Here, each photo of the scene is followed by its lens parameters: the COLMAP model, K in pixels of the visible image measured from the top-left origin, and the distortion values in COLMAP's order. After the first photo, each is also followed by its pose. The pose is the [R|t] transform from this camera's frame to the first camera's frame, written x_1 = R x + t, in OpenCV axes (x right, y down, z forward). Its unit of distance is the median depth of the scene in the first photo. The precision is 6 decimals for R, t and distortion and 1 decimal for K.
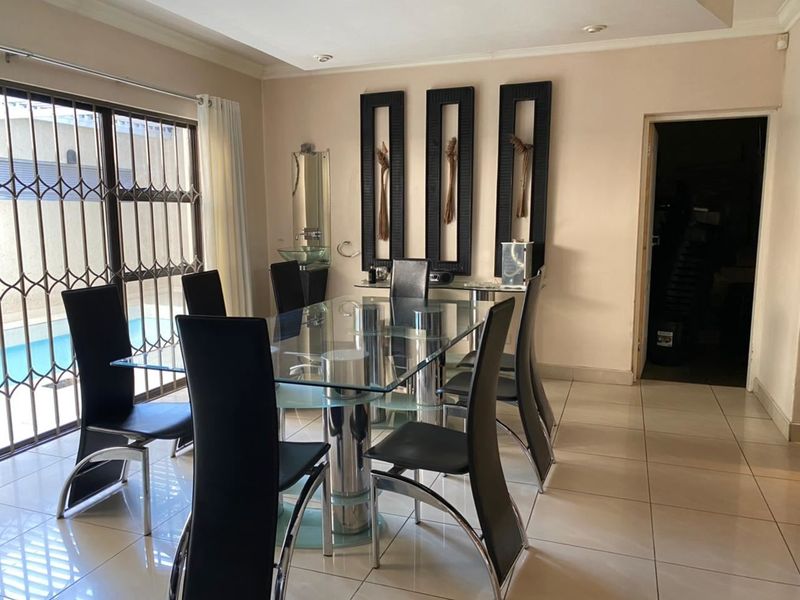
lens RADIAL K [[608.8, 0, 400.6], [0, 608.8, 297.5], [0, 0, 1]] dist [0.003353, -0.000629]
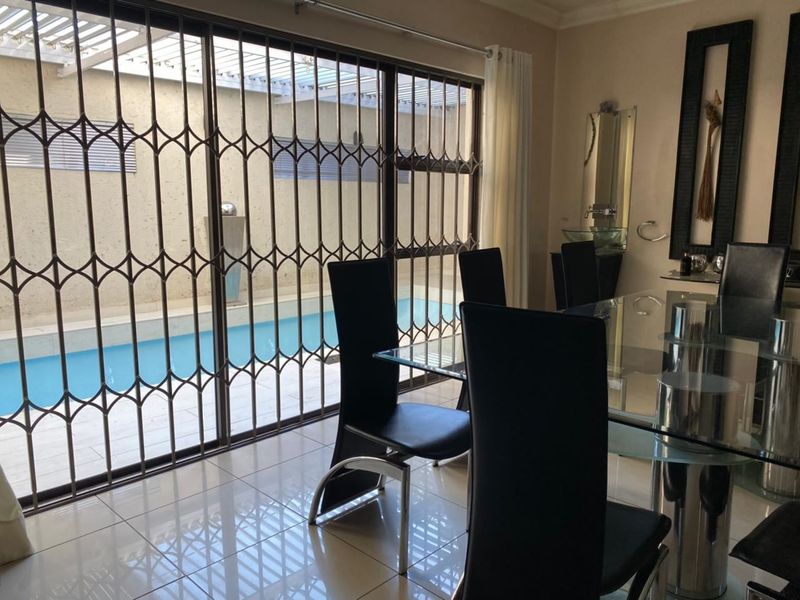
lens RADIAL K [[605.0, 0, 393.0], [0, 605.0, 303.3], [0, 0, 1]] dist [0.082229, -0.086779]
pose [[0.907029, 0.074857, -0.414360, -0.070824], [-0.062440, 0.997102, 0.043452, 0.002226], [0.416412, -0.013540, 0.909075, 0.159111]]
